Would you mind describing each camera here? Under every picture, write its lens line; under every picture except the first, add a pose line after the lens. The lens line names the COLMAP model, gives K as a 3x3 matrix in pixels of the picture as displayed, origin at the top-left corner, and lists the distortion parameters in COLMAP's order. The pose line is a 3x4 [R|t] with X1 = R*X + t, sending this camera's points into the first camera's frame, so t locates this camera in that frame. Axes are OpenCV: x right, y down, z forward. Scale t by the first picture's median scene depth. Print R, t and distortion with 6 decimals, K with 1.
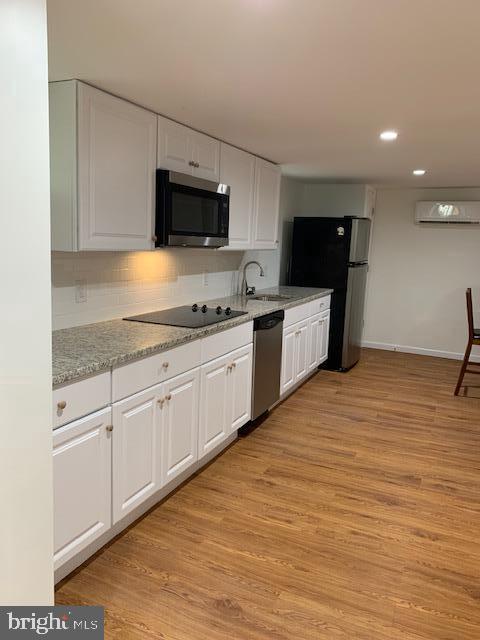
lens RADIAL K [[490.2, 0, 239.3], [0, 490.2, 313.3], [0, 0, 1]] dist [0.035890, -0.039824]
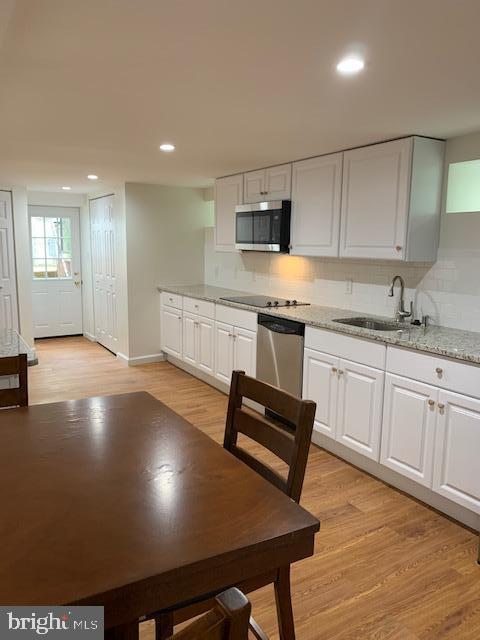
lens RADIAL K [[490.2, 0, 238.4], [0, 490.2, 318.2], [0, 0, 1]] dist [0.035890, -0.039824]
pose [[-0.564912, 0.083887, -0.820876, 0.999162], [-0.157338, 0.965616, 0.206956, -0.206528], [0.810012, 0.246067, -0.532289, 1.562172]]
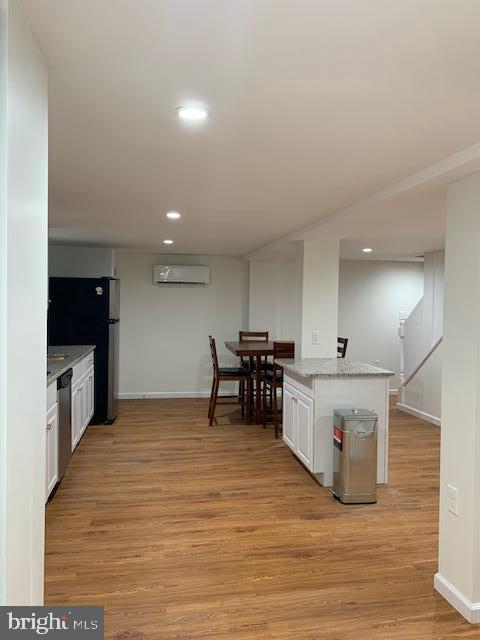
lens RADIAL K [[490.2, 0, 243.1], [0, 490.2, 316.9], [0, 0, 1]] dist [0.035890, -0.039824]
pose [[0.815478, -0.039577, 0.577434, -0.235725], [0.102215, 0.991826, -0.076373, 0.004148], [-0.569691, 0.121303, 0.812858, -0.061232]]
